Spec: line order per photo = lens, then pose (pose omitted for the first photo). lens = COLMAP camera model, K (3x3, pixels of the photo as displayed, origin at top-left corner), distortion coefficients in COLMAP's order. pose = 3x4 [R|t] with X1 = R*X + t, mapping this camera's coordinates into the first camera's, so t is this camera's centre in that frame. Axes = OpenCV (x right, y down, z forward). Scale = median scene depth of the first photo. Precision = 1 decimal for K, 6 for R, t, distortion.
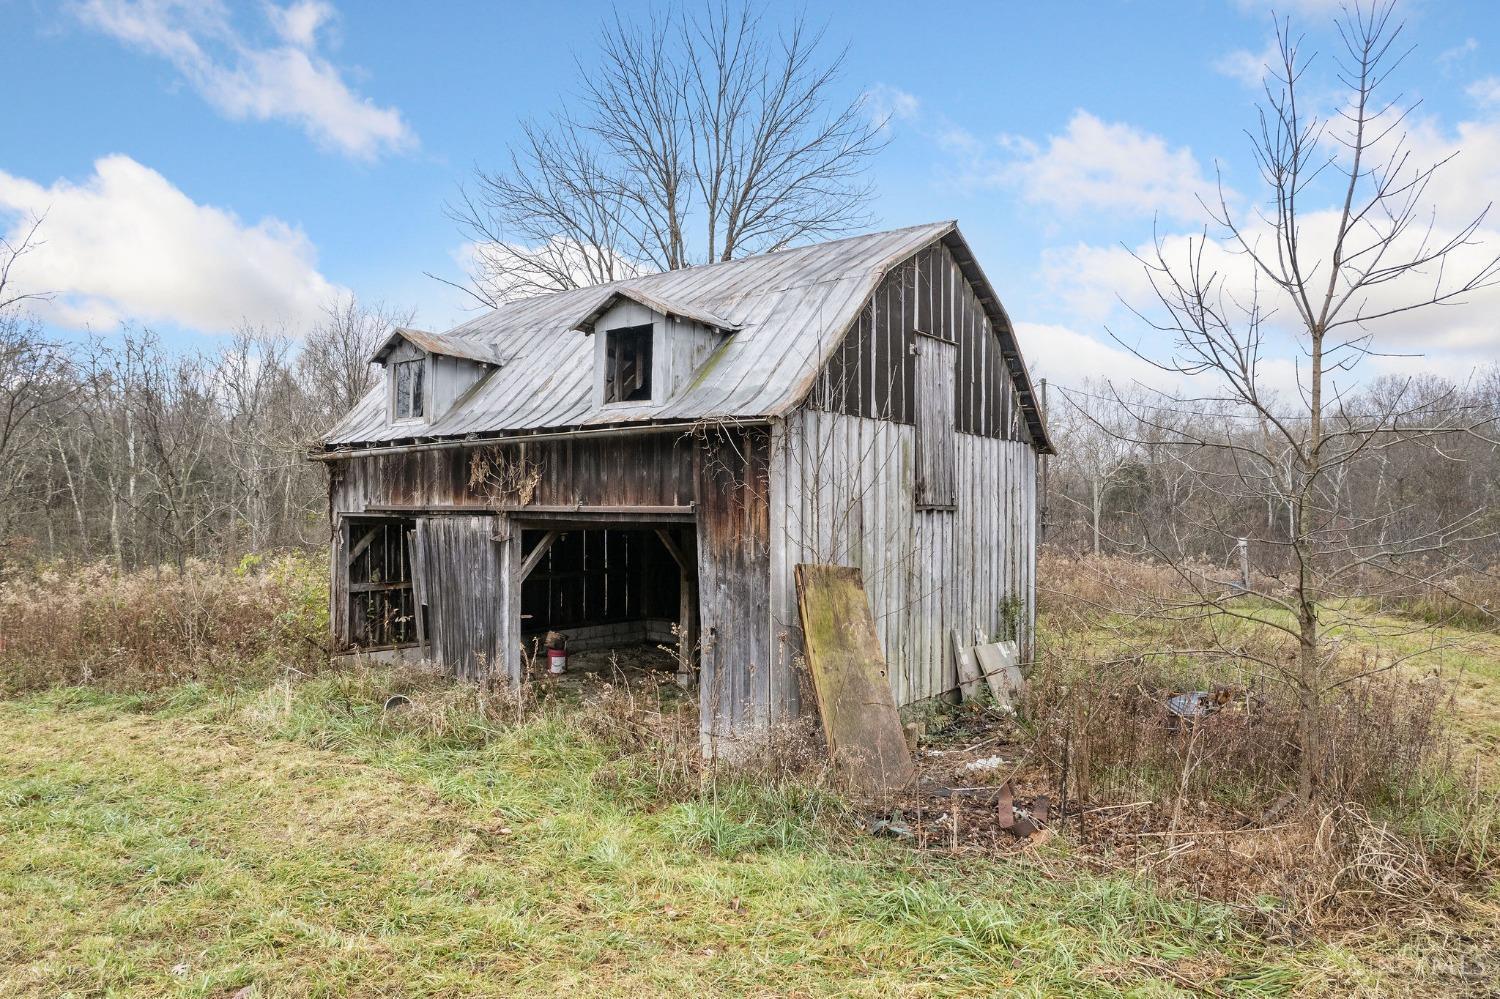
lens RADIAL K [[962.8, 0, 752.1], [0, 962.8, 522.9], [0, 0, 1]] dist [-0.079093, 0.072269]
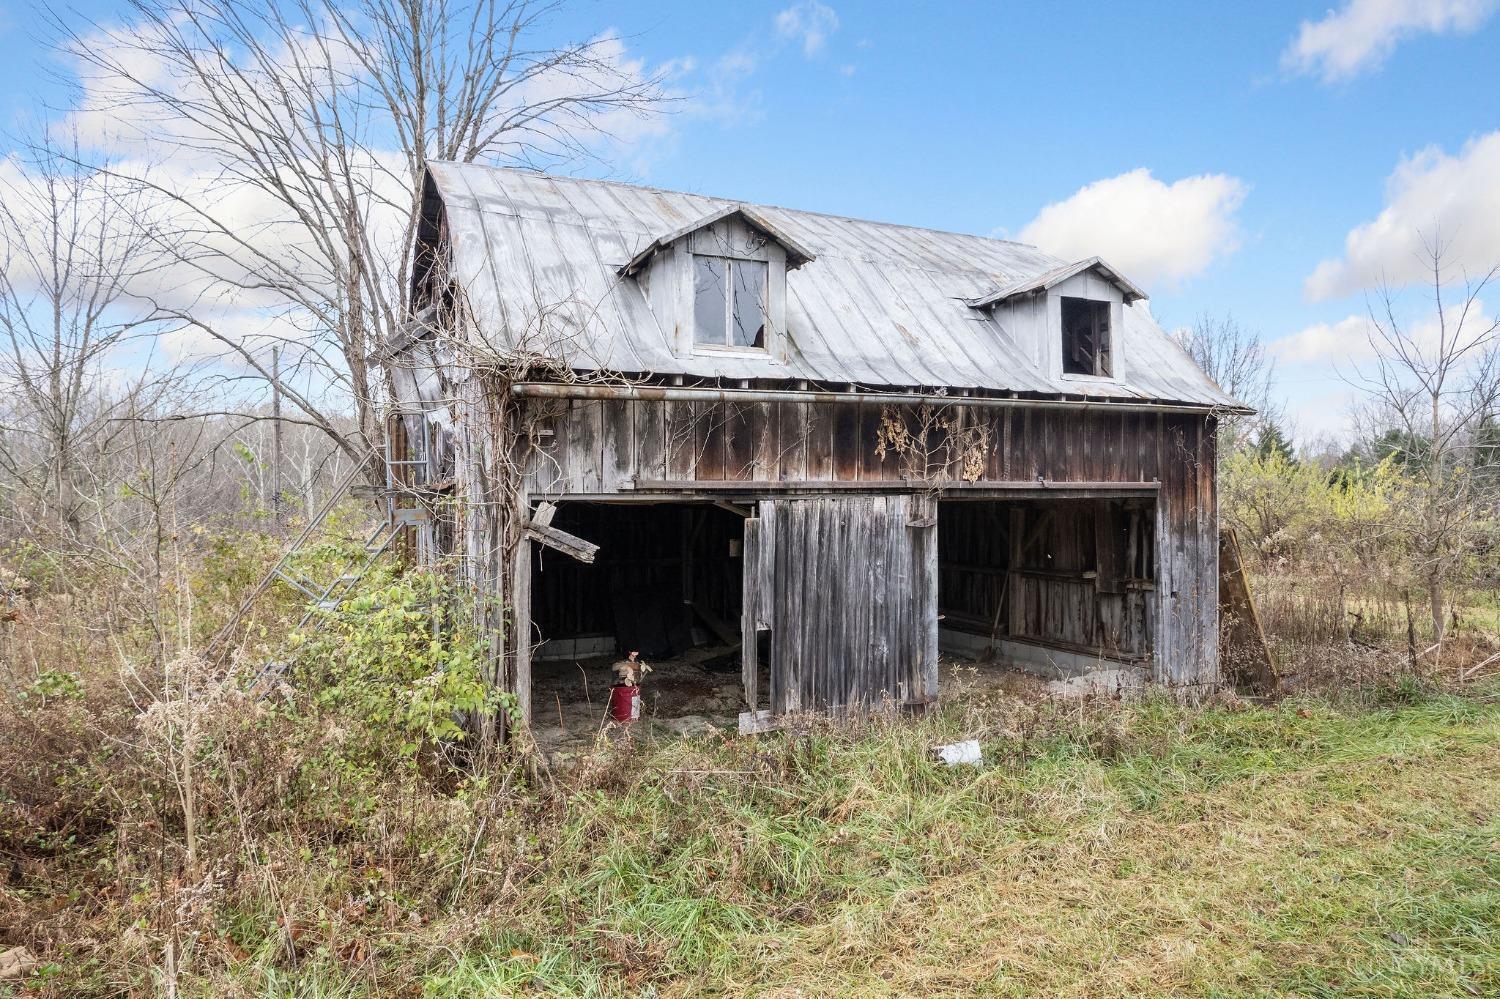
lens RADIAL K [[962.8, 0, 752.1], [0, 962.8, 522.9], [0, 0, 1]] dist [-0.079093, 0.072269]
pose [[0.478900, -0.030697, 0.877332, -1.011097], [0.022211, 0.999492, 0.022847, -0.005213], [-0.877588, 0.008545, 0.479339, 0.736838]]
